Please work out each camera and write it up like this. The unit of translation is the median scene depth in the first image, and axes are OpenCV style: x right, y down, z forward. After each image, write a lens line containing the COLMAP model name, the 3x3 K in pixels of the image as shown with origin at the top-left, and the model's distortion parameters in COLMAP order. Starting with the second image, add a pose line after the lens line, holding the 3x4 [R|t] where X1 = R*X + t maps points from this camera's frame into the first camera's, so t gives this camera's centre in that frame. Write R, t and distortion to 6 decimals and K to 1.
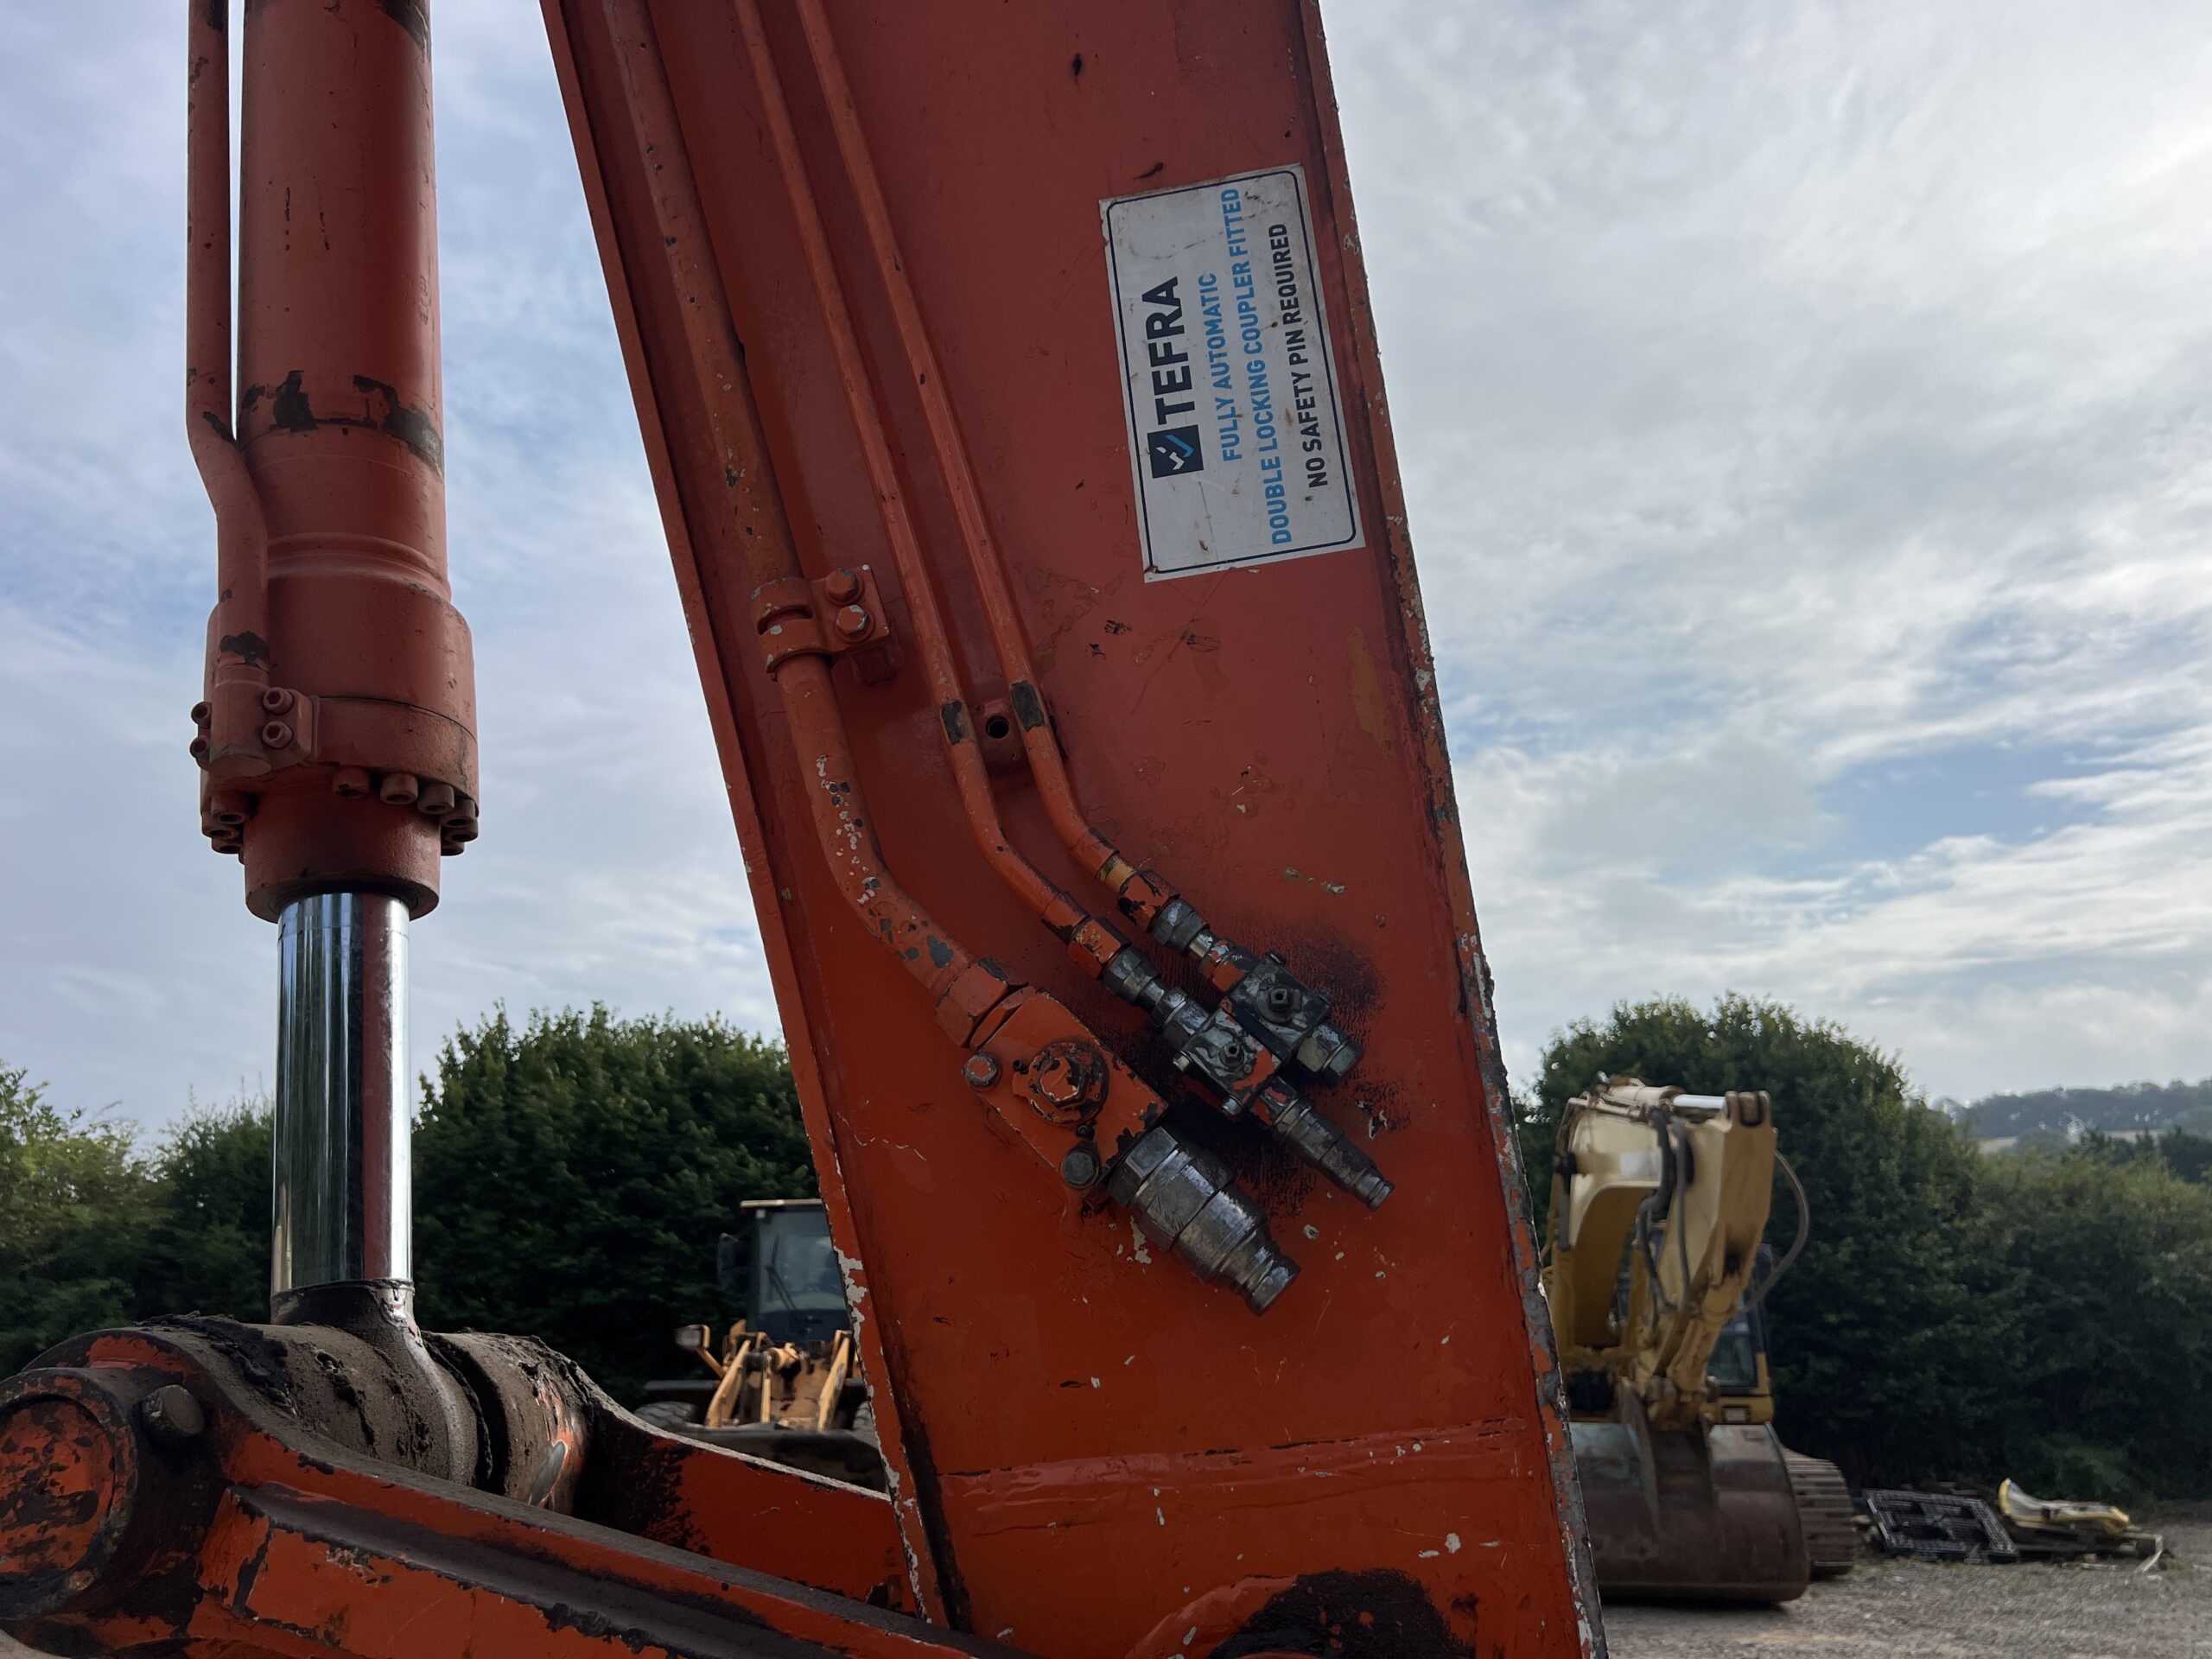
lens RADIAL K [[1664.6, 0, 1106.0], [0, 1664.6, 829.5], [0, 0, 1]] dist [0.093710, -0.108539]
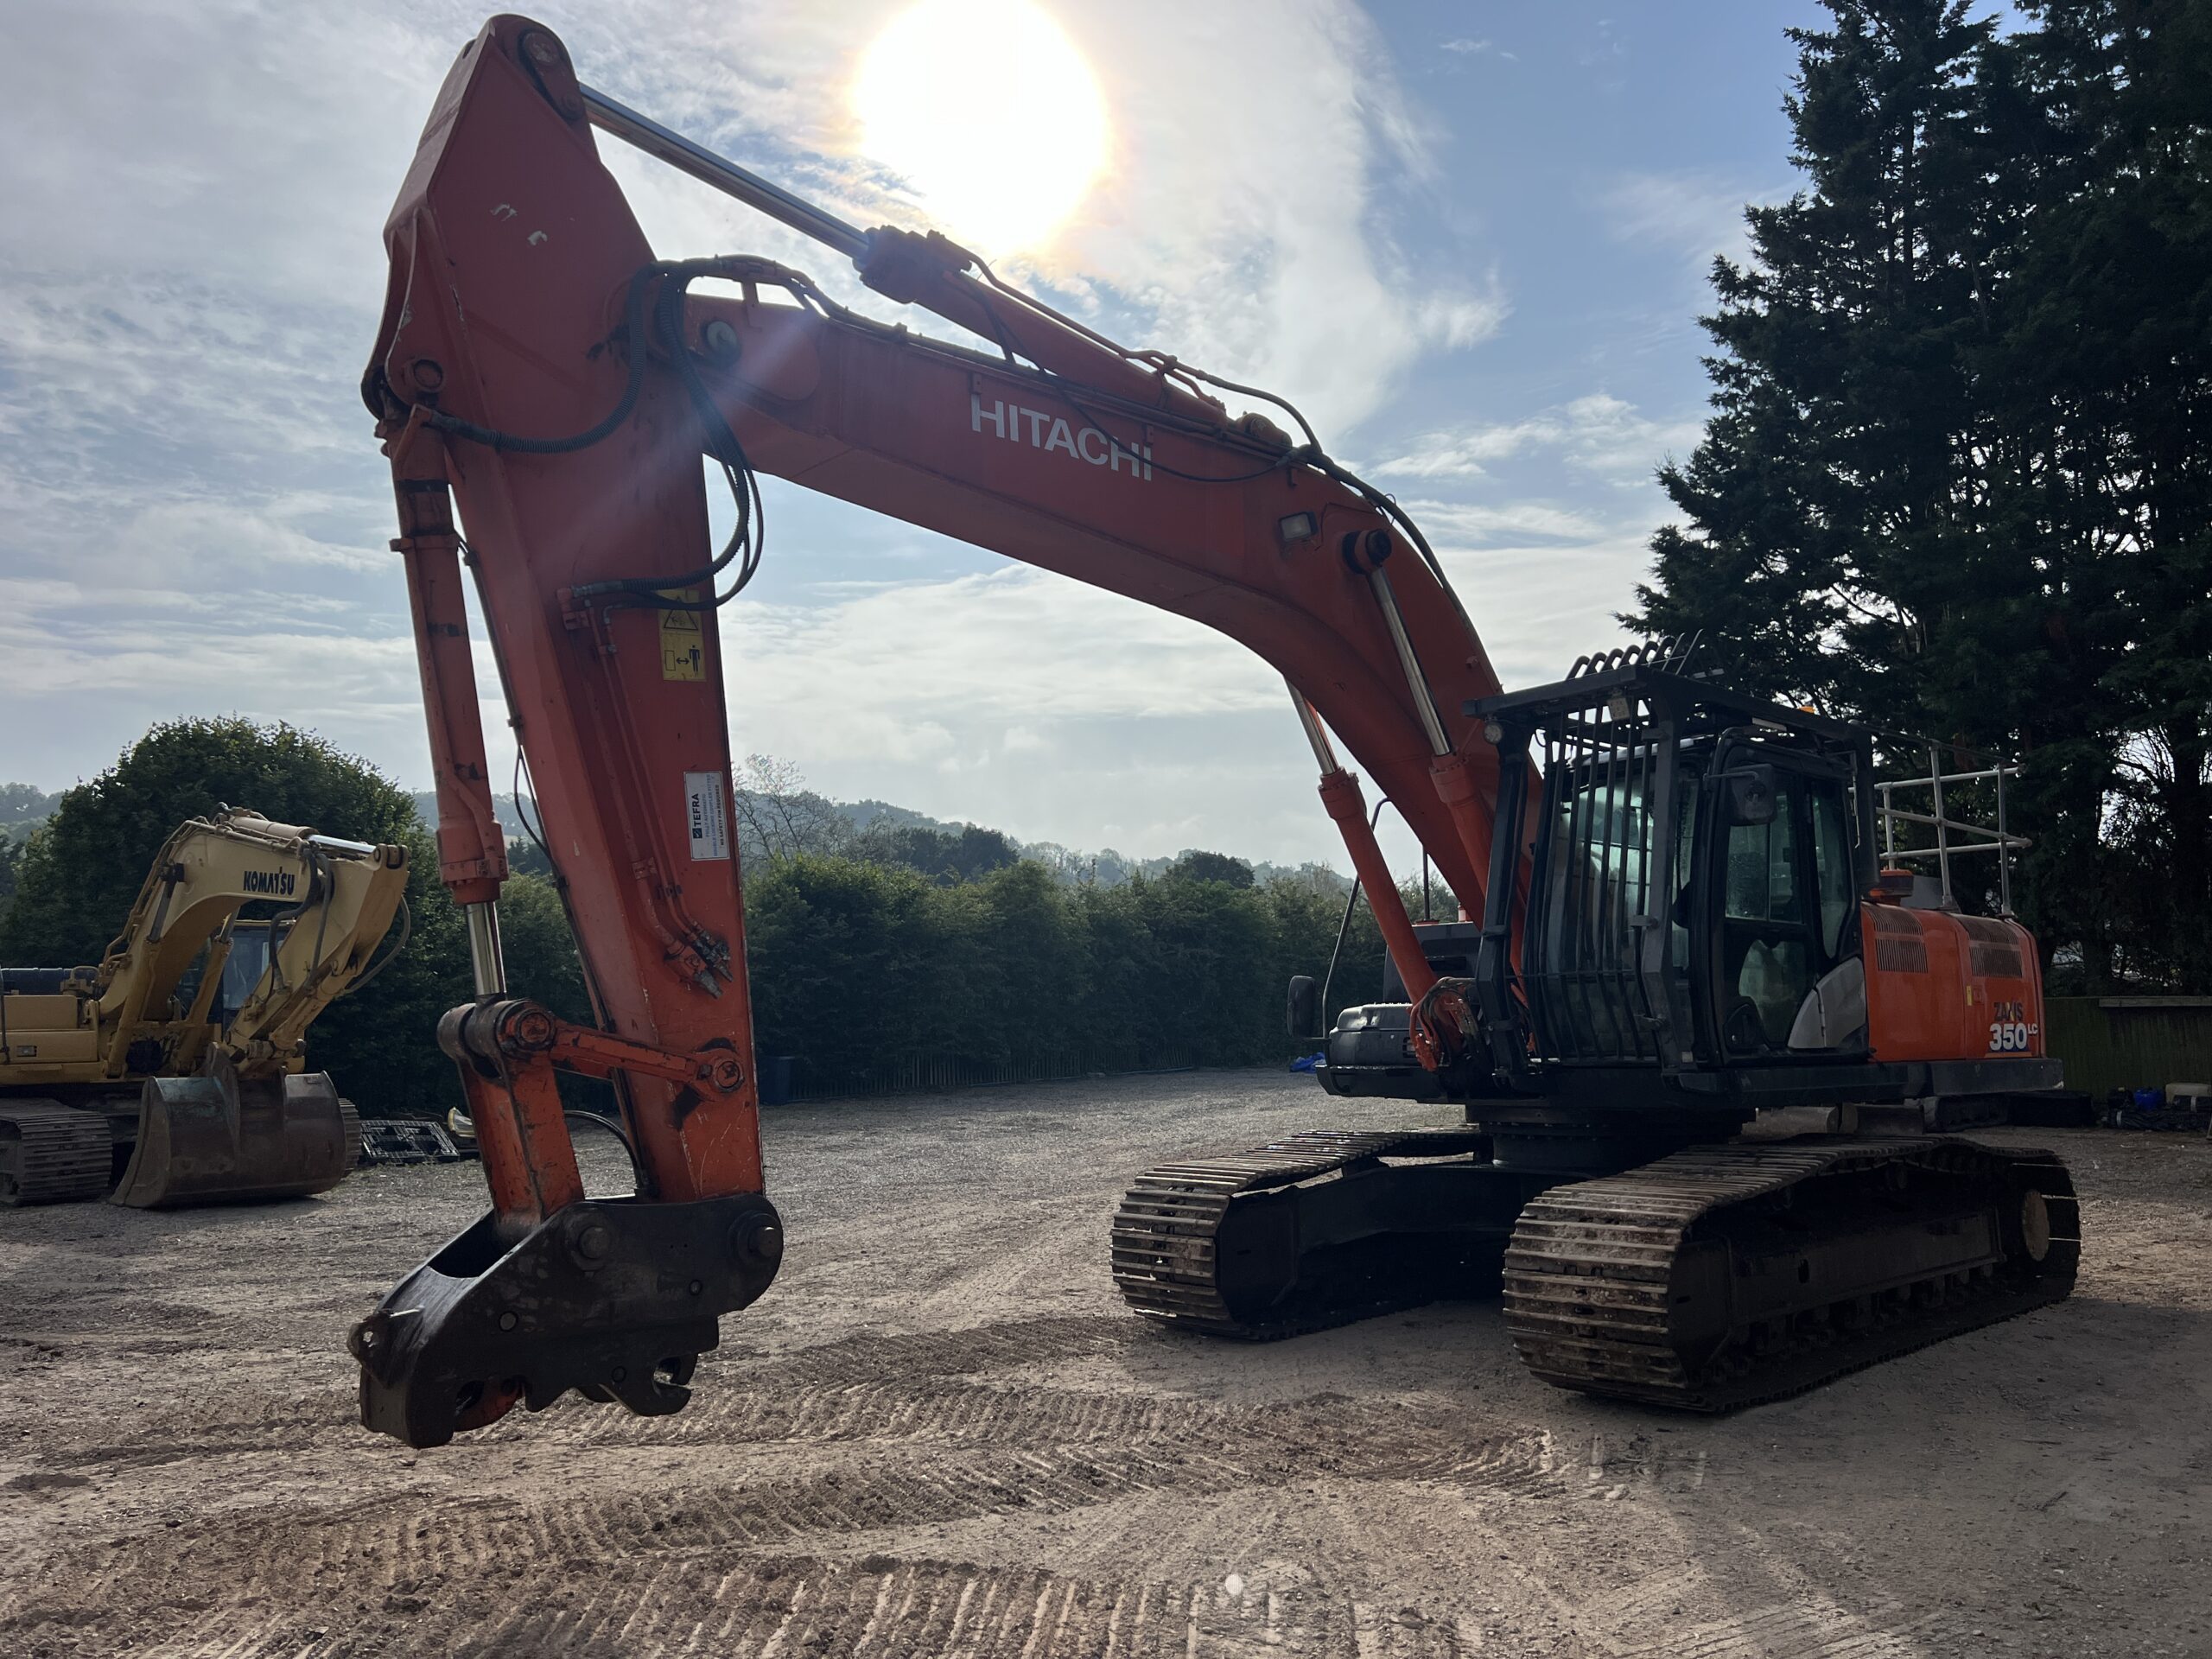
lens RADIAL K [[1663.5, 0, 1132.0], [0, 1663.5, 829.1], [0, 0, 1]] dist [0.091168, -0.083529]
pose [[0.619594, 0.077019, 0.781135, -0.186393], [-0.218694, 0.972706, 0.077560, -0.055430], [-0.753841, -0.218885, 0.619526, -0.187060]]
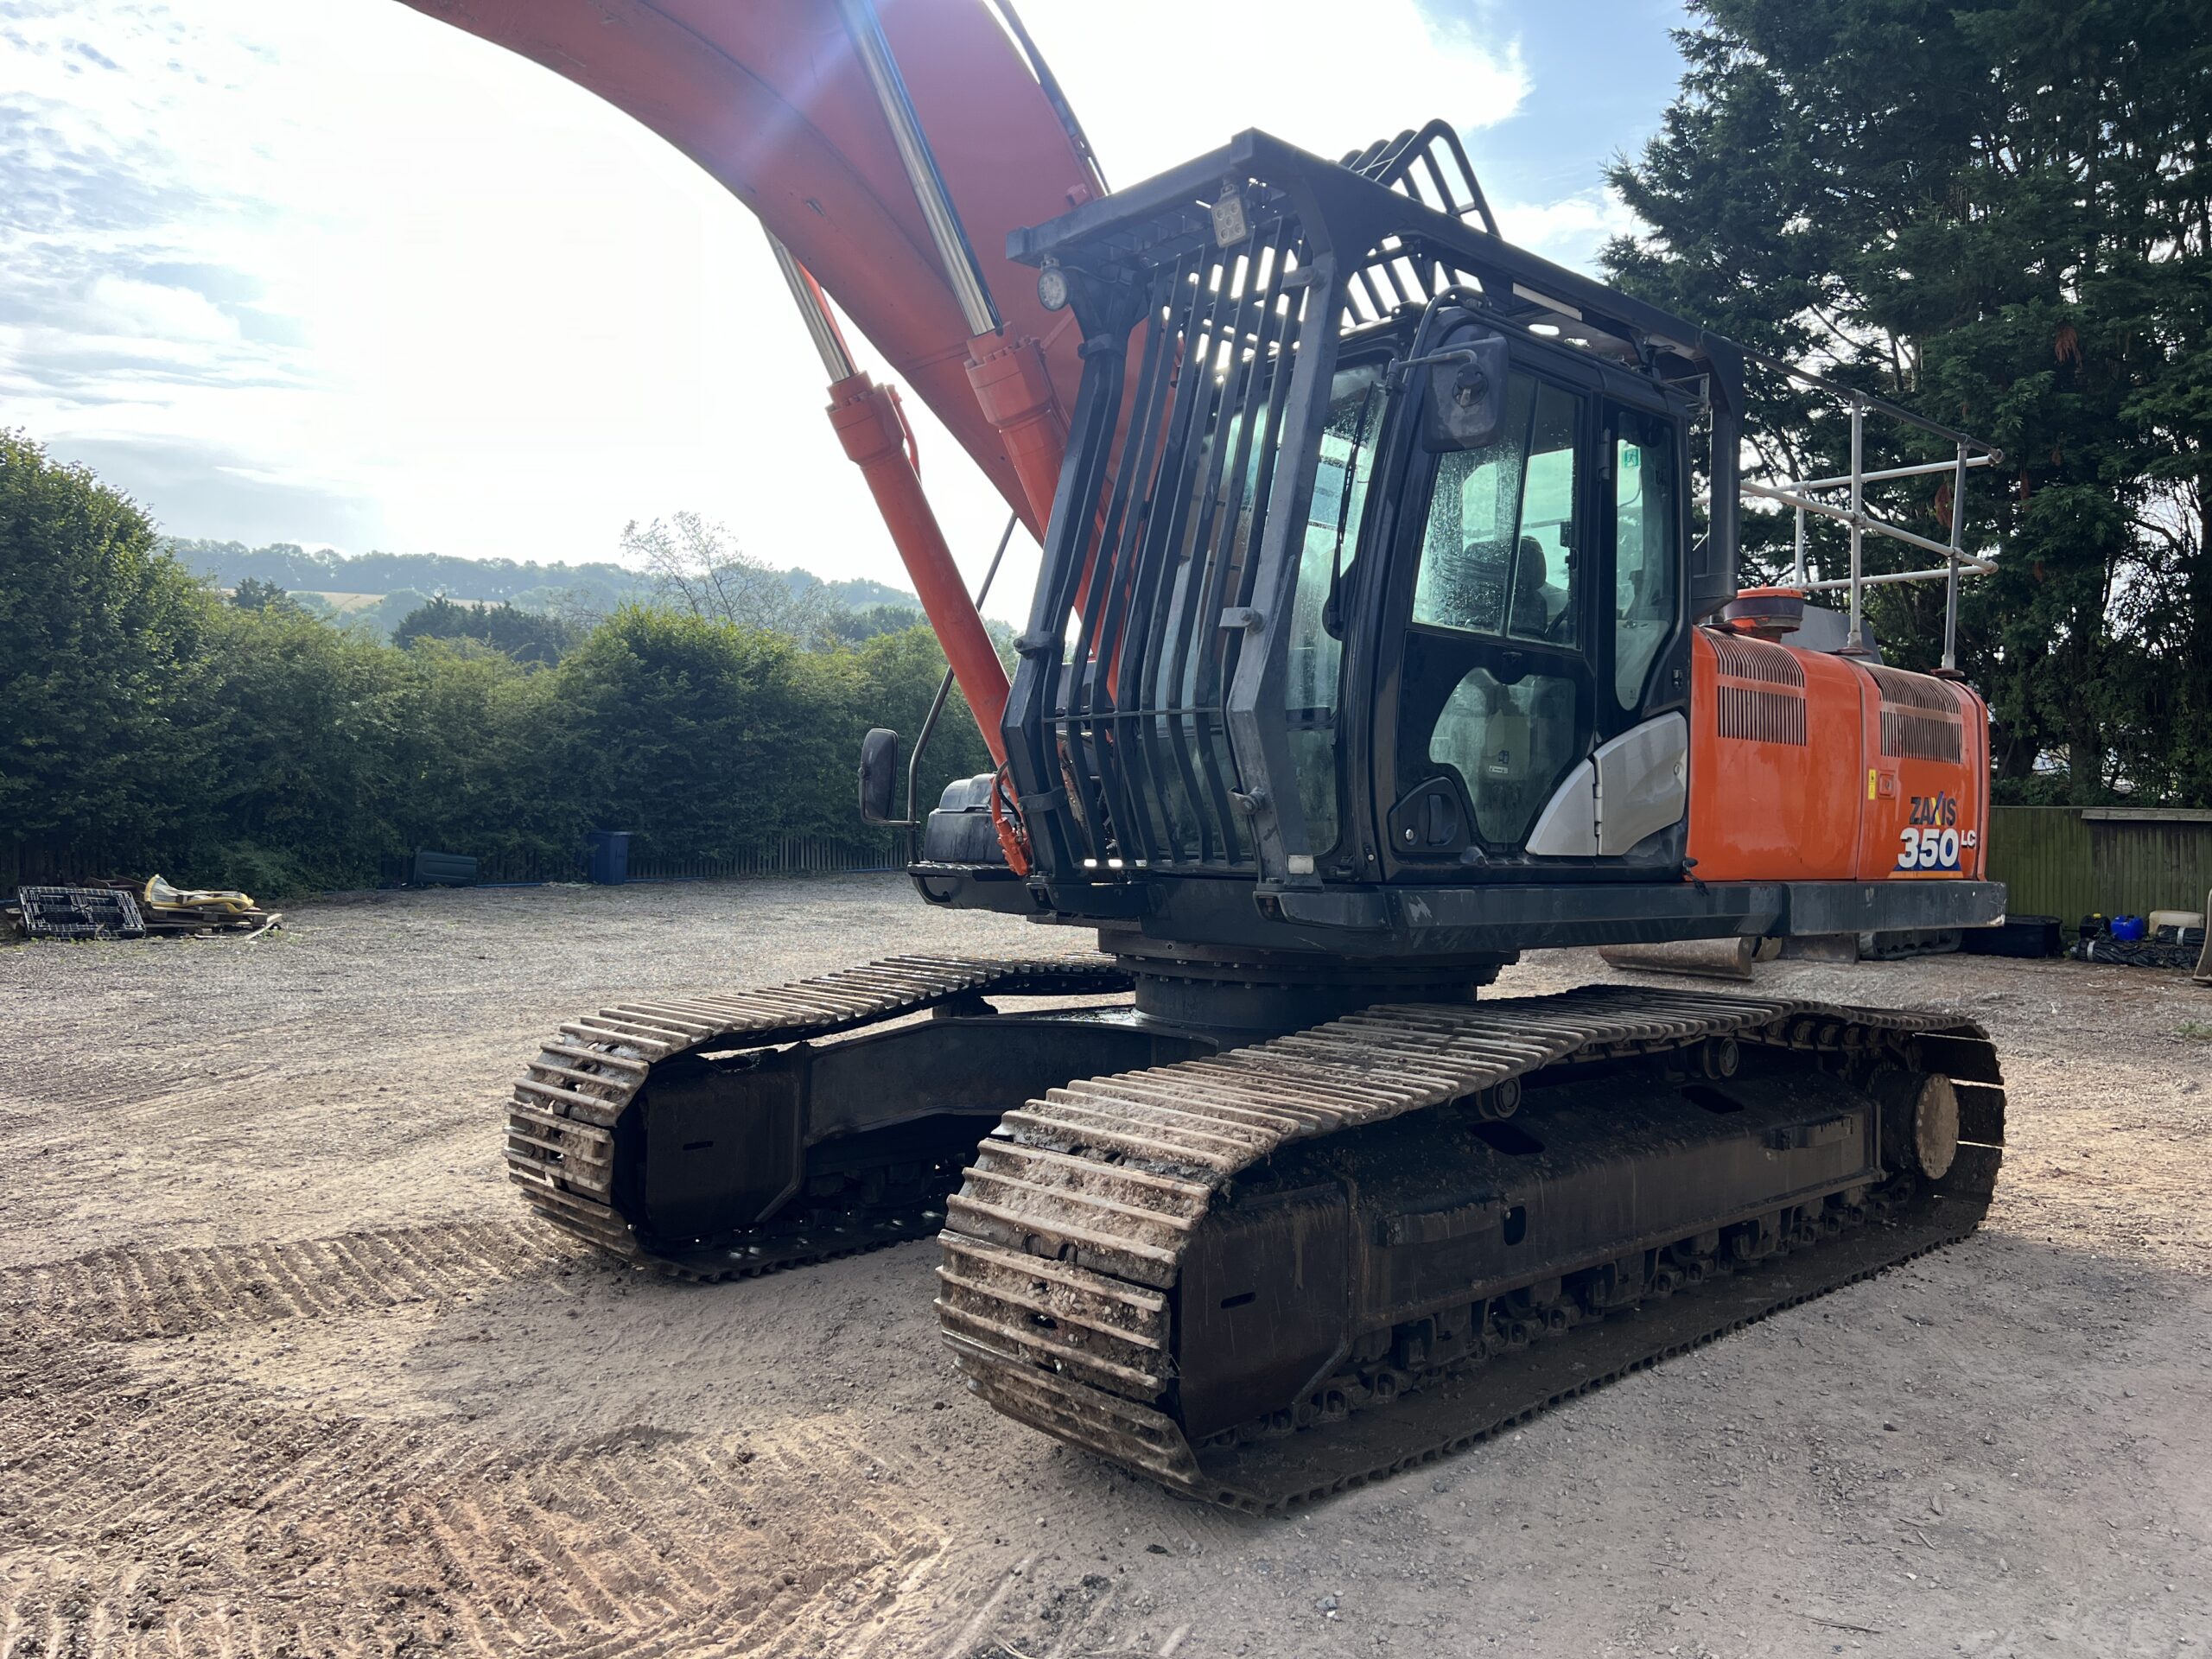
lens RADIAL K [[1664.6, 0, 1106.0], [0, 1664.6, 829.5], [0, 0, 1]] dist [0.093710, -0.108539]
pose [[0.627551, -0.000350, 0.778575, 0.018555], [-0.247502, 0.948038, 0.199919, -0.042930], [-0.738188, -0.318158, 0.594856, -0.161888]]
